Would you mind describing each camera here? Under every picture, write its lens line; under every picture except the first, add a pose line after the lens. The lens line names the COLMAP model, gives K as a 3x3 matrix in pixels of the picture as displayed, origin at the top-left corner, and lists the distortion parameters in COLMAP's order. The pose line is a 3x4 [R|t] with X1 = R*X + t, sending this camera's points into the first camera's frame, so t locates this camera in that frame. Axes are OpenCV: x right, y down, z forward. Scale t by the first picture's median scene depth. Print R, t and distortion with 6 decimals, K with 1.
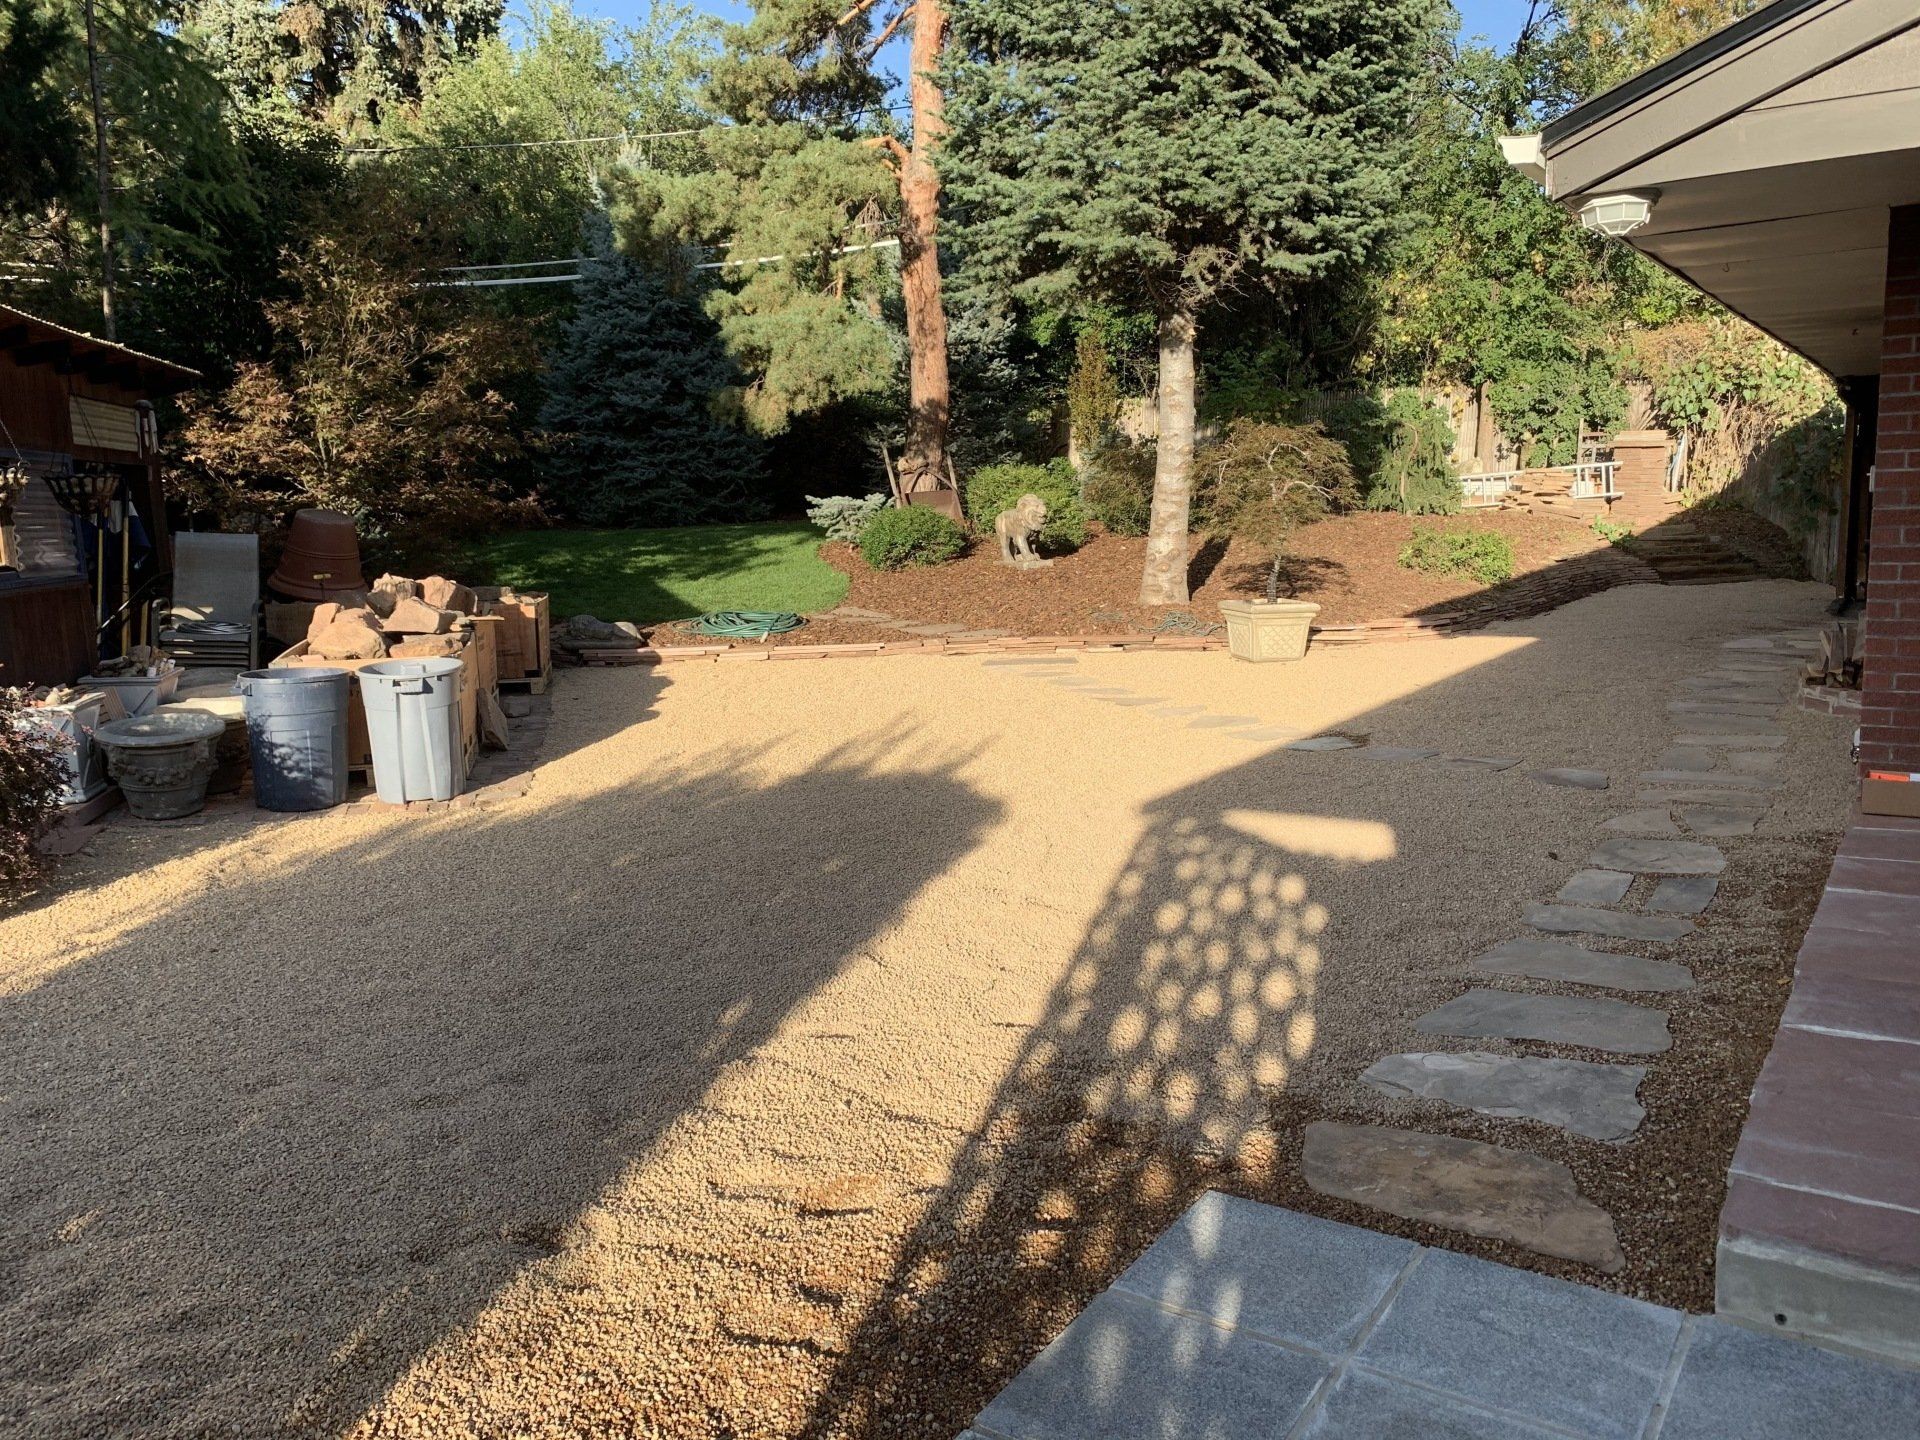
lens RADIAL K [[1474.5, 0, 954.1], [0, 1474.5, 707.3], [0, 0, 1]] dist [0.024266, -0.026133]
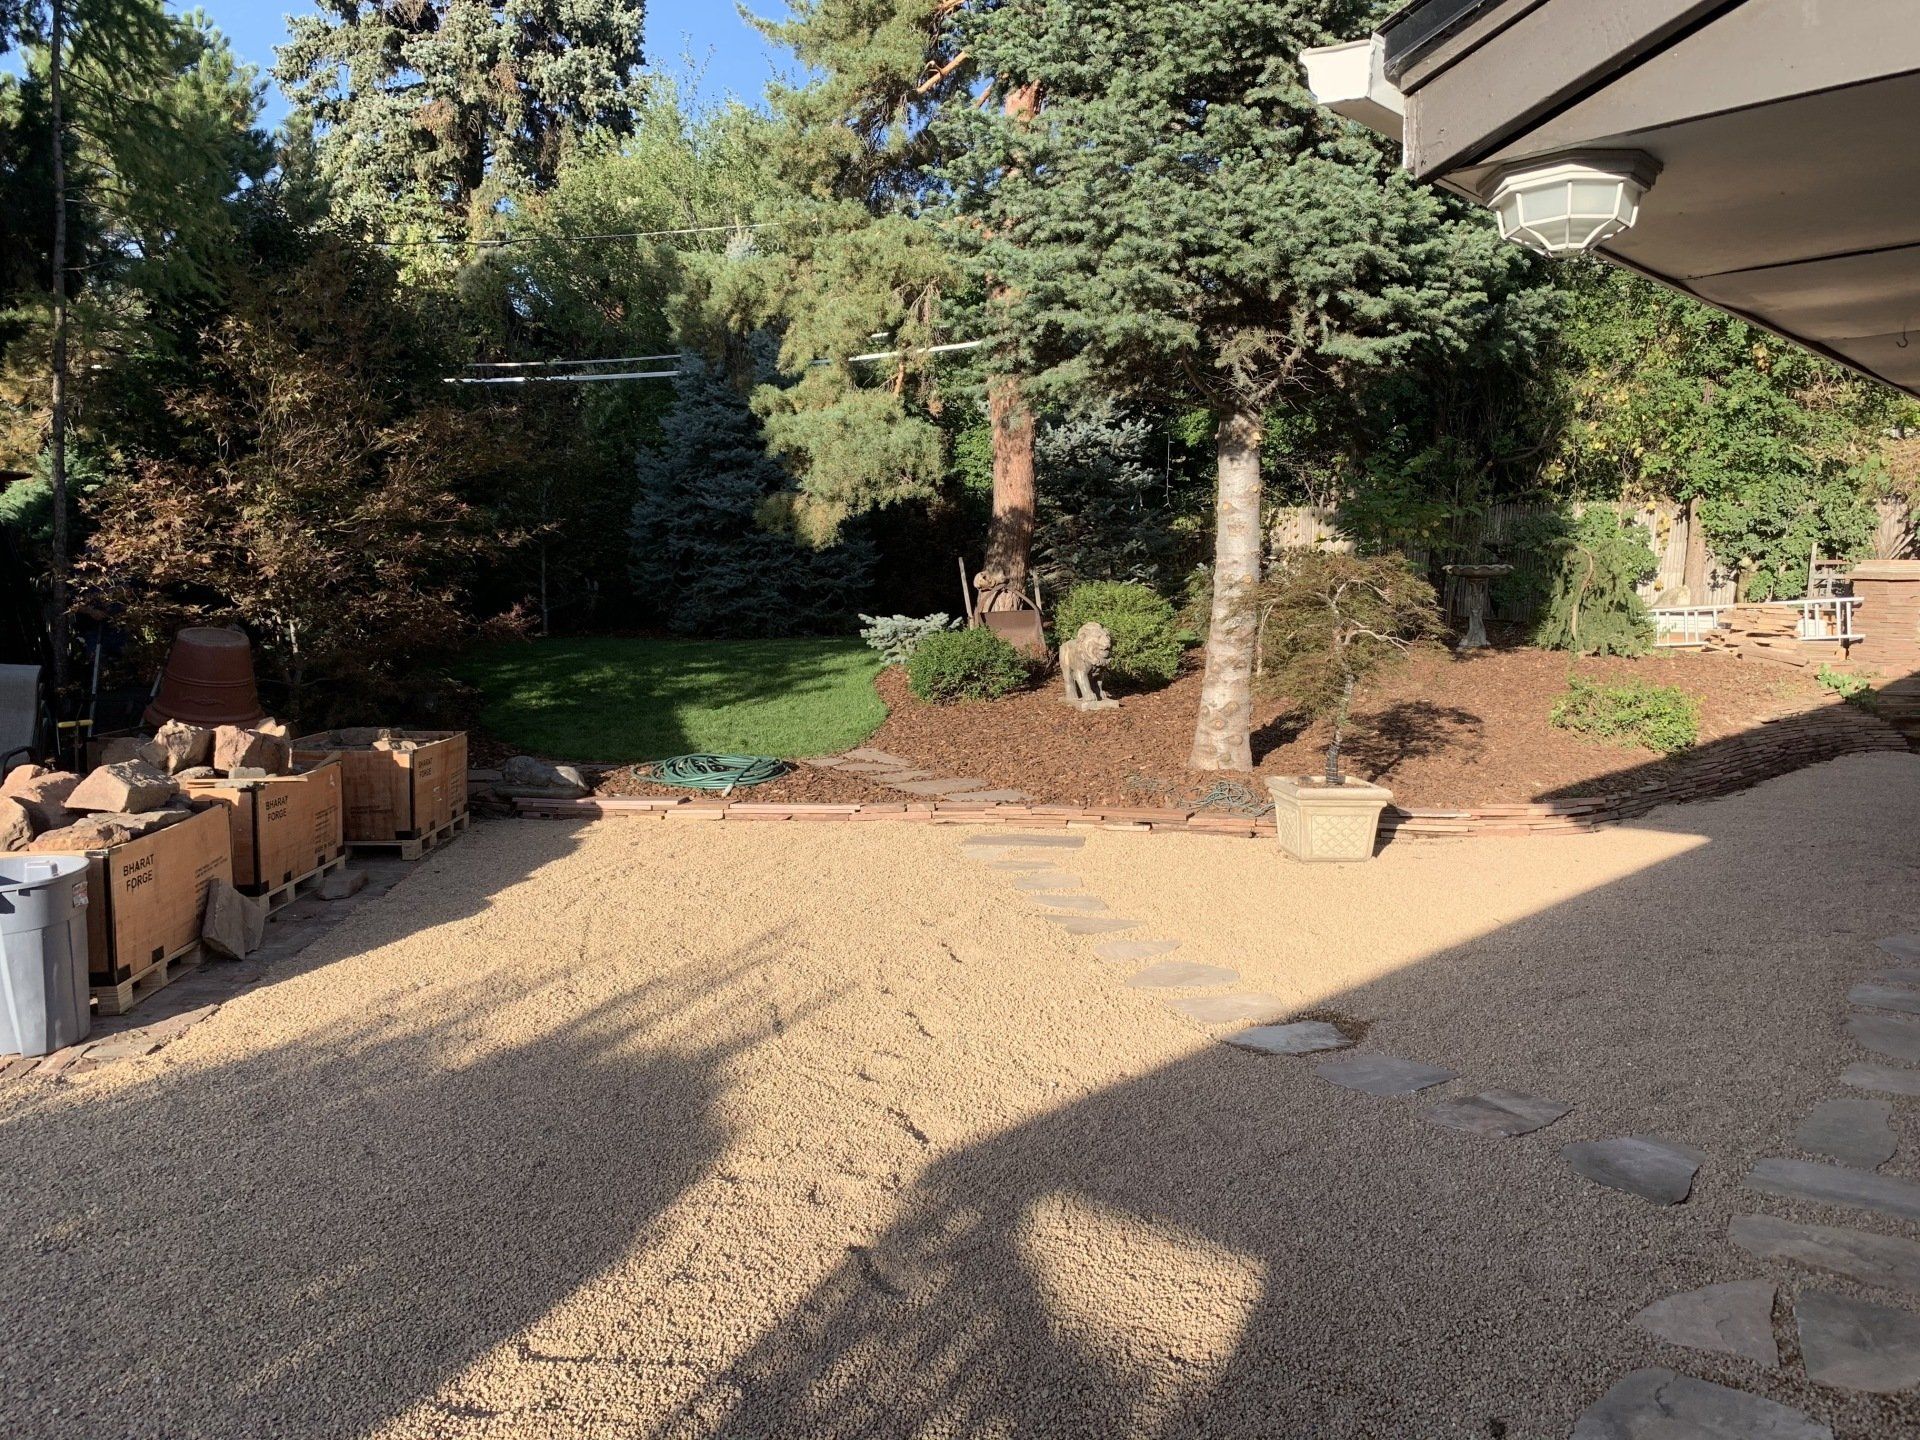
lens RADIAL K [[1474.5, 0, 975.4], [0, 1474.5, 715.9], [0, 0, 1]] dist [0.024266, -0.026133]
pose [[0.989479, 0.036538, -0.139986, 0.106983], [-0.044675, 0.997462, -0.055435, -0.042766], [0.137605, 0.061106, 0.988600, 0.163824]]
